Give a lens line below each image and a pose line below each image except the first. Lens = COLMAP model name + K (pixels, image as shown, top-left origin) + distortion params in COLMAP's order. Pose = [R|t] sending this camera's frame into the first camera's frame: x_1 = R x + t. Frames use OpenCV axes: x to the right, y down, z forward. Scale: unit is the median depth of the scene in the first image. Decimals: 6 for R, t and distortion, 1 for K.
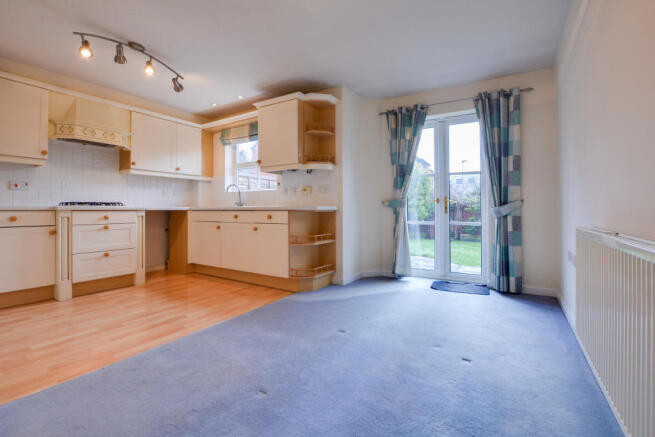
lens RADIAL K [[322.4, 0, 373.4], [0, 322.4, 222.3], [0, 0, 1]] dist [-0.030467, -0.000116]
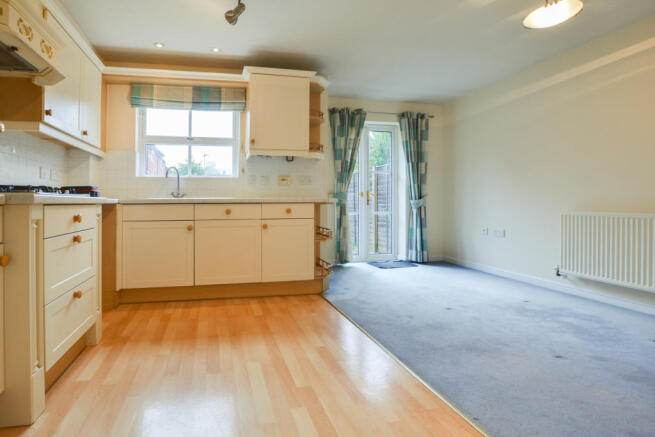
lens RADIAL K [[297.2, 0, 326.9], [0, 297.2, 215.1], [0, 0, 1]] dist [-0.026172, -0.000225]
pose [[0.737371, -0.030931, 0.674779, -0.732028], [0.029227, 0.999476, 0.013876, -0.013163], [-0.674855, 0.009490, 0.737889, 0.346634]]
